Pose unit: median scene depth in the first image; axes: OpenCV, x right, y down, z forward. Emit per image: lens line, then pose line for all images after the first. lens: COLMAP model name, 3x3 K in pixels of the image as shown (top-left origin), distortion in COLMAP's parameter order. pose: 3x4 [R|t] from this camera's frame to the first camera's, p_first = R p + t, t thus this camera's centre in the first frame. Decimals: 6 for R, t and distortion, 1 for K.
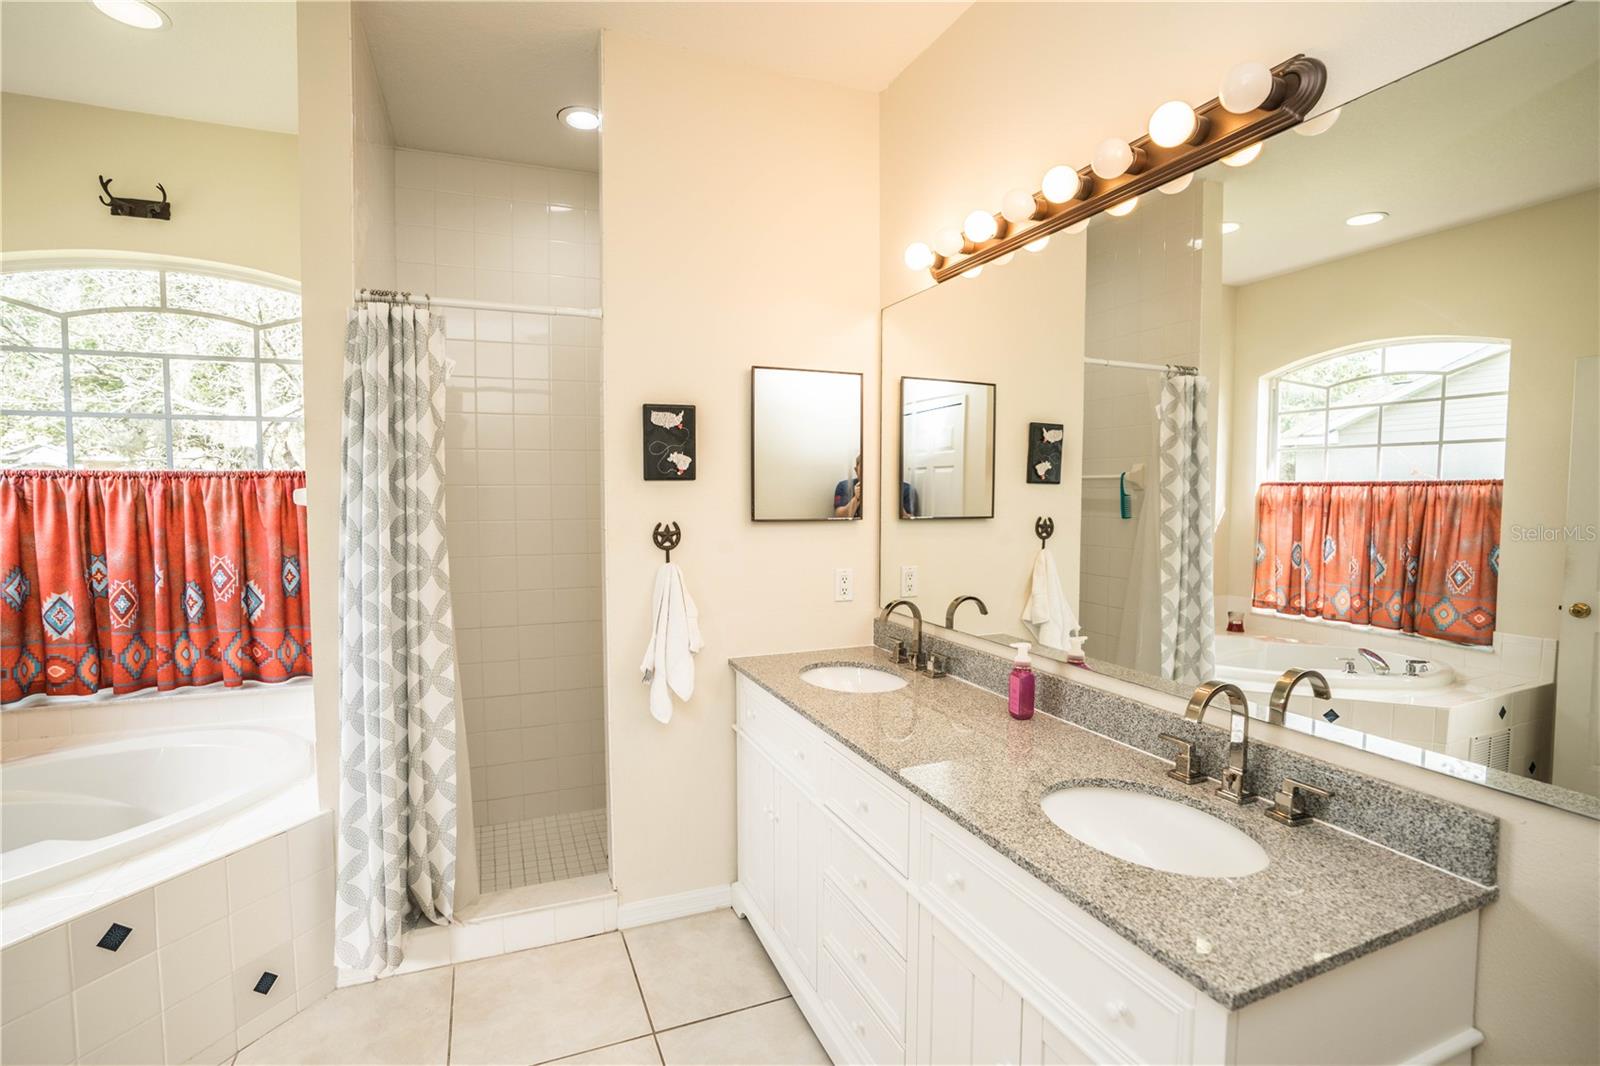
lens RADIAL K [[750.5, 0, 797.4], [0, 750.5, 524.6], [0, 0, 1]] dist [-0.079383, 0.033513]
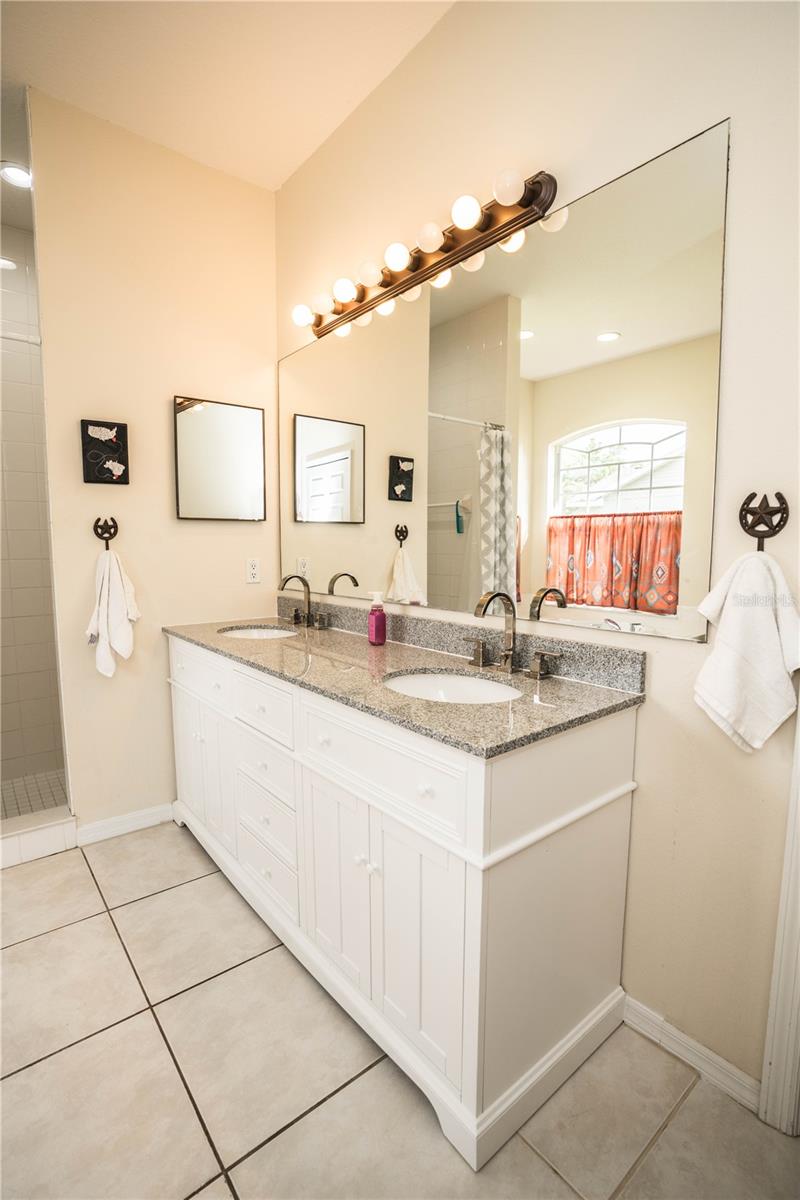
lens RADIAL K [[562.8, 0, 400.0], [0, 562.8, 600.0], [0, 0, 1]] dist [-0.079383, 0.033513]
pose [[0.959203, -0.029266, 0.281199, 0.034871], [0.014152, 0.998351, 0.055632, 0.090715], [-0.282363, -0.049383, 0.958036, -0.025389]]
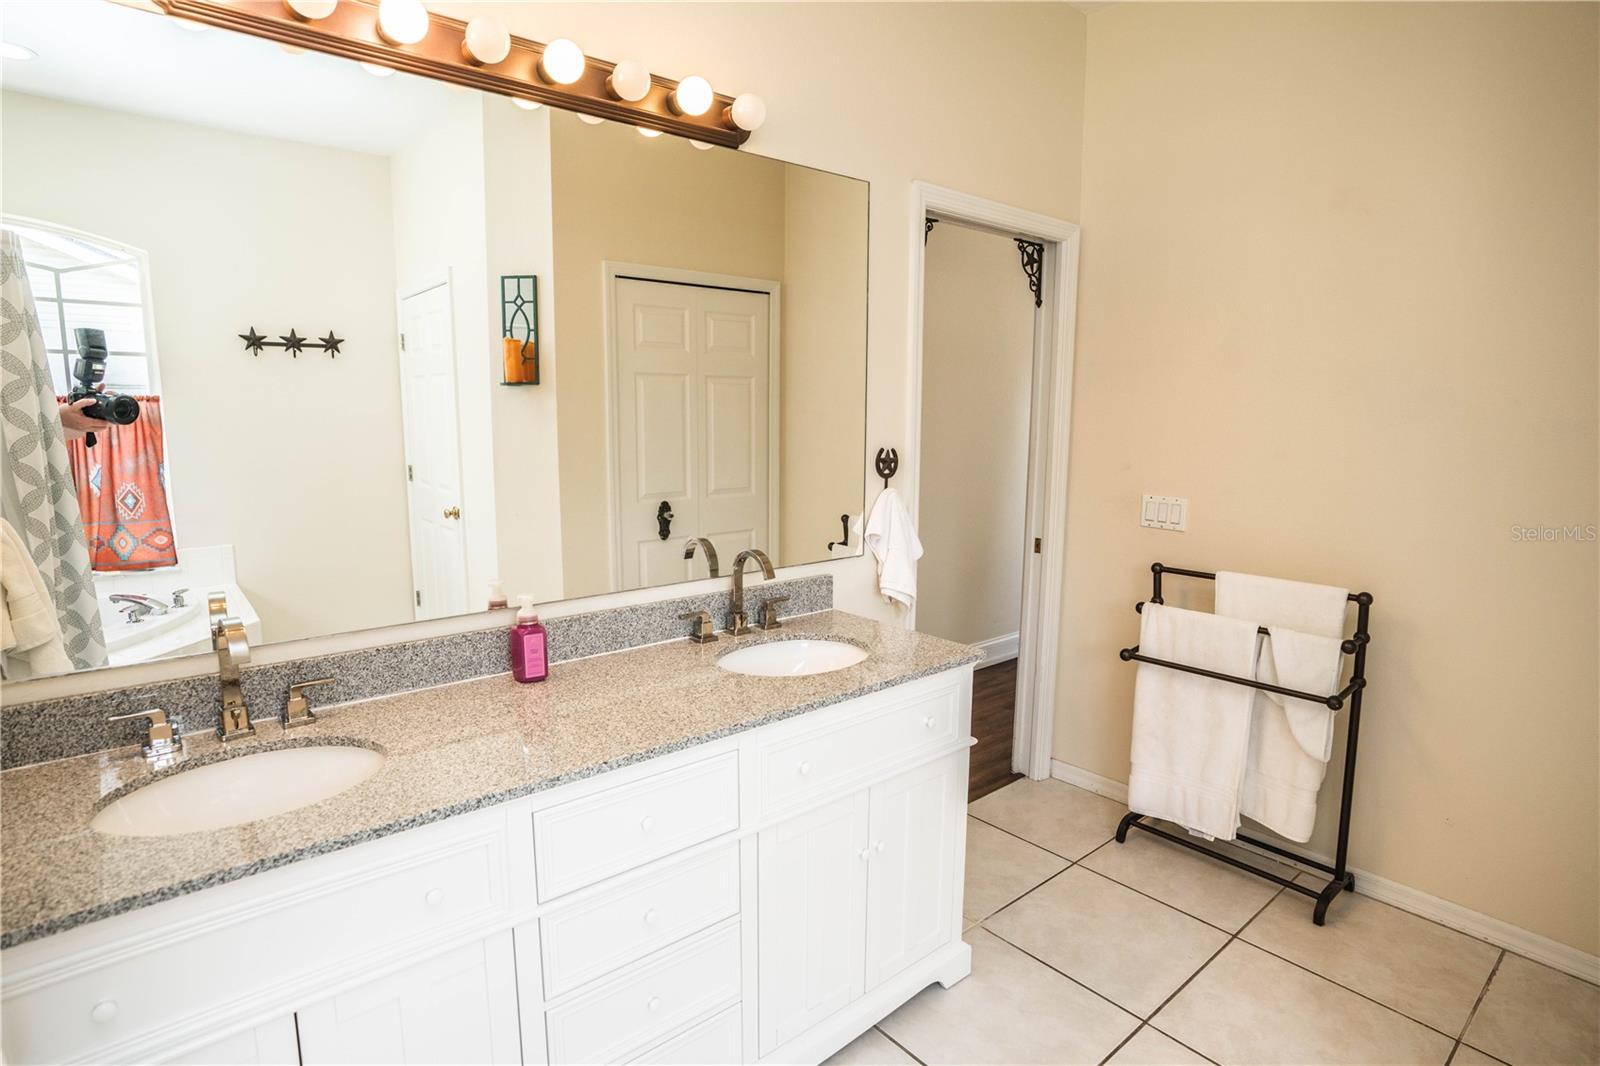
lens RADIAL K [[820.9, 0, 800.0], [0, 820.9, 533.0], [0, 0, 1]] dist [-0.046624, 0.000070]
pose [[-0.295934, -0.146429, 0.943918, -0.504284], [0.035482, 0.985813, 0.164053, -0.038427], [-0.954549, 0.082040, -0.286540, 0.745784]]
